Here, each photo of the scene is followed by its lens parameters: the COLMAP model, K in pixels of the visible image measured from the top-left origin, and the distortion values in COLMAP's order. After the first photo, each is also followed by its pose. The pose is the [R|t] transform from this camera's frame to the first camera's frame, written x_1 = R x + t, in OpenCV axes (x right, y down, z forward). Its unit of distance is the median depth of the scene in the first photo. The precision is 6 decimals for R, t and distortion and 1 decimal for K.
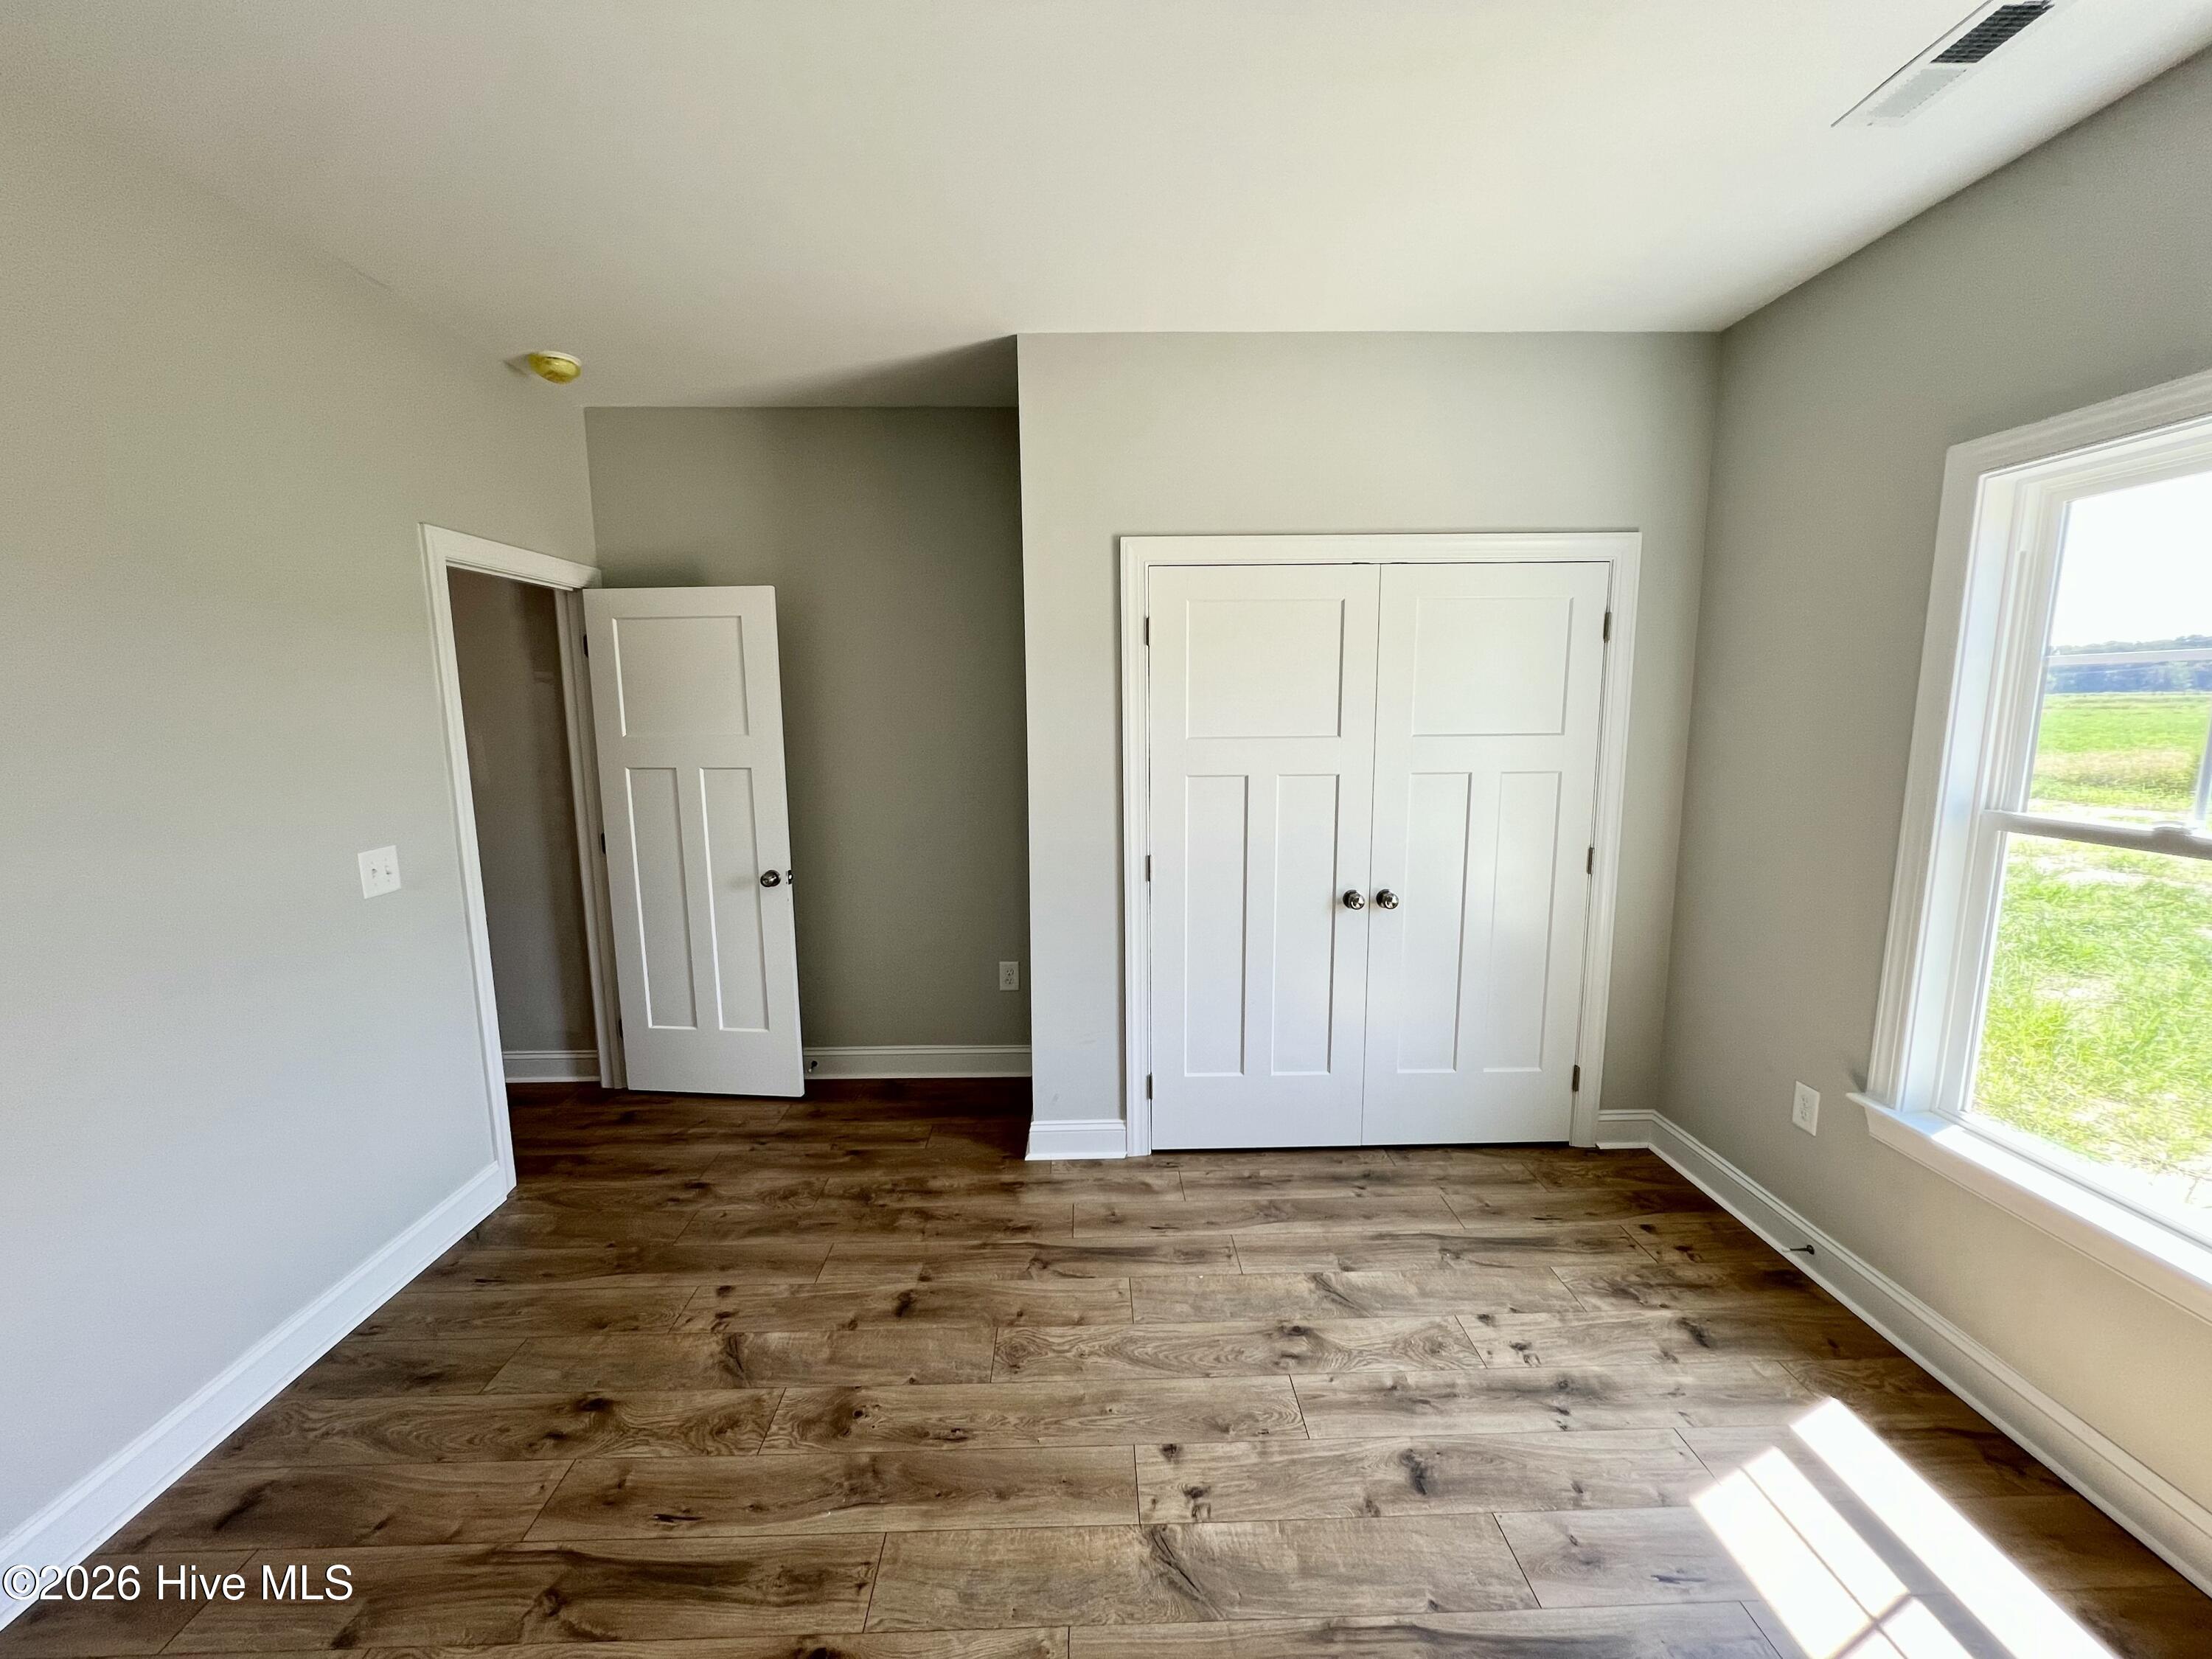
lens RADIAL K [[886.7, 0, 1113.5], [0, 886.7, 833.0], [0, 0, 1]] dist [0.014571, 0.000047]
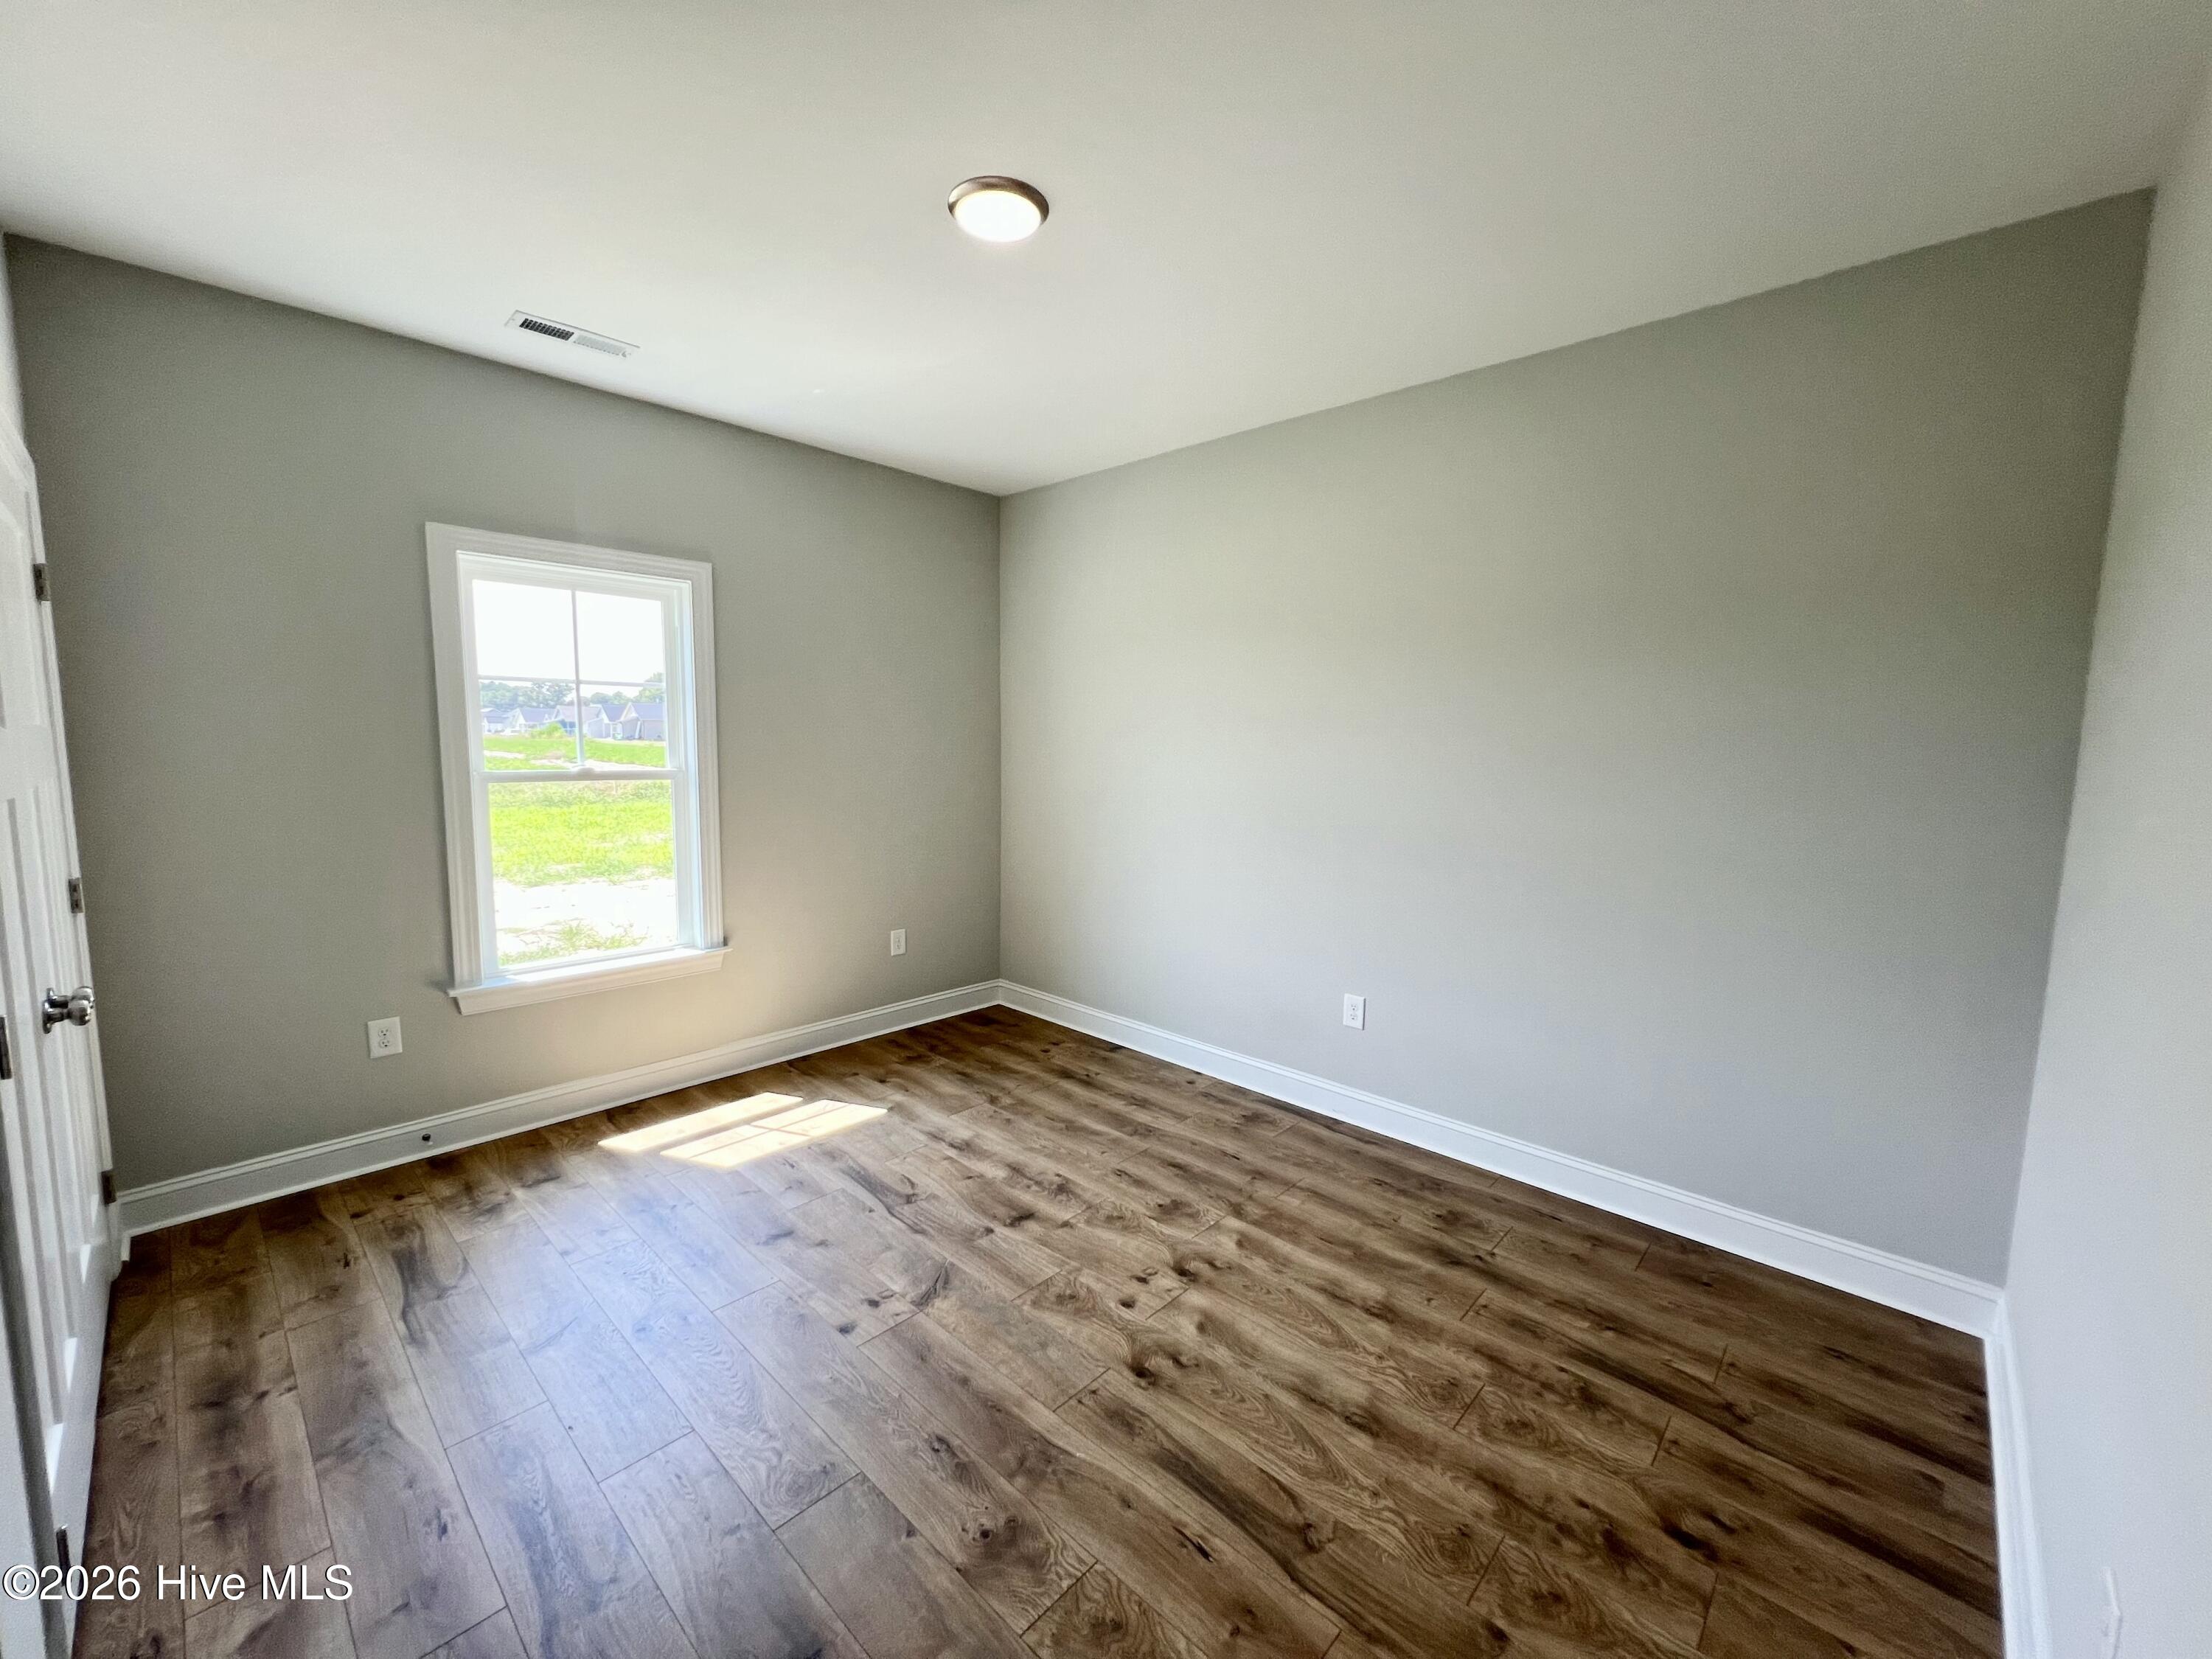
lens RADIAL K [[884.8, 0, 1115.5], [0, 884.8, 832.1], [0, 0, 1]] dist [0.001584, 0.000093]
pose [[-0.716714, -0.069634, 0.693882, -0.955979], [0.095507, 0.975826, 0.196578, -0.128397], [-0.690796, 0.207161, -0.692738, 1.453054]]
